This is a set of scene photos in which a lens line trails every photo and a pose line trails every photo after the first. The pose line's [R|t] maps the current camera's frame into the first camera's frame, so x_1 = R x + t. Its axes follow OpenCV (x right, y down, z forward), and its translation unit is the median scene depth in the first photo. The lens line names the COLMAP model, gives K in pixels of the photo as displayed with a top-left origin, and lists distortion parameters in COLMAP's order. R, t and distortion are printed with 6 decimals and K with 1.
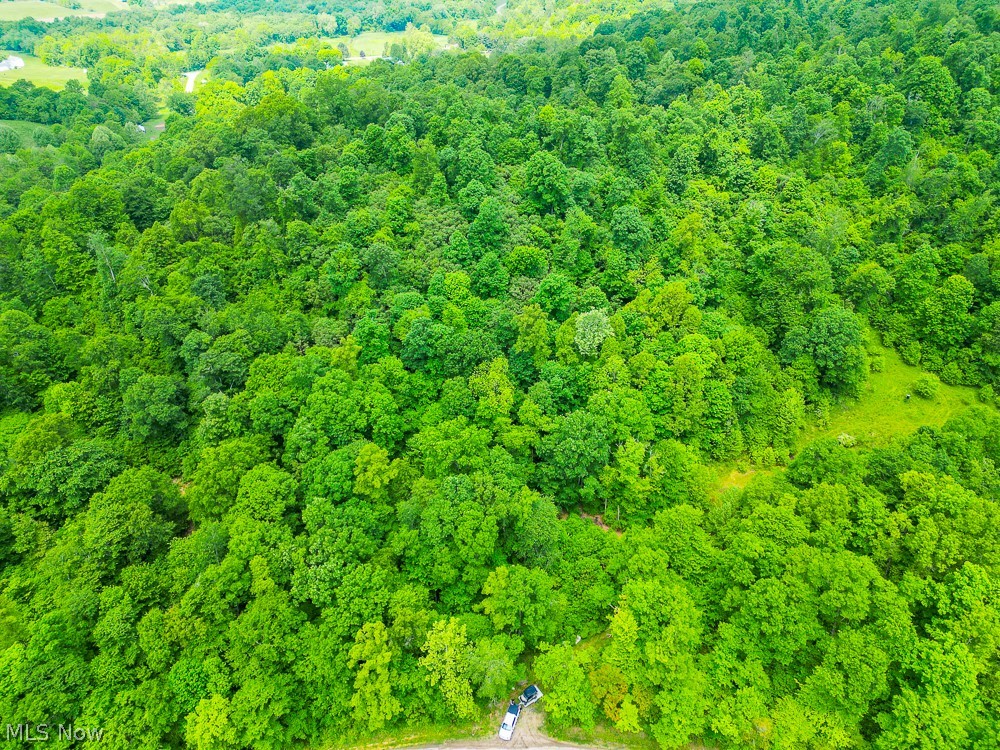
lens RADIAL K [[684.9, 0, 500.4], [0, 684.9, 372.9], [0, 0, 1]] dist [-0.011840, -0.013400]
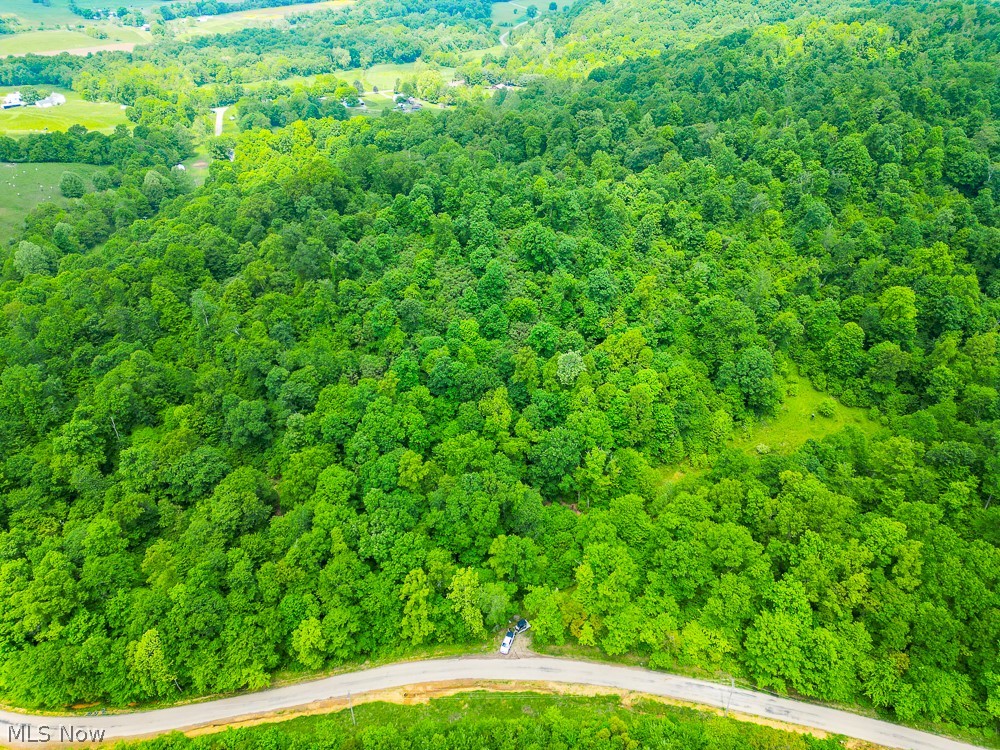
lens RADIAL K [[684.9, 0, 499.9], [0, 684.9, 374.1], [0, 0, 1]] dist [-0.011840, -0.013400]
pose [[0.999987, 0.001968, -0.004603, 0.002345], [-0.002002, 0.999970, -0.007481, -0.036251], [0.004588, 0.007490, 0.999961, -0.336363]]
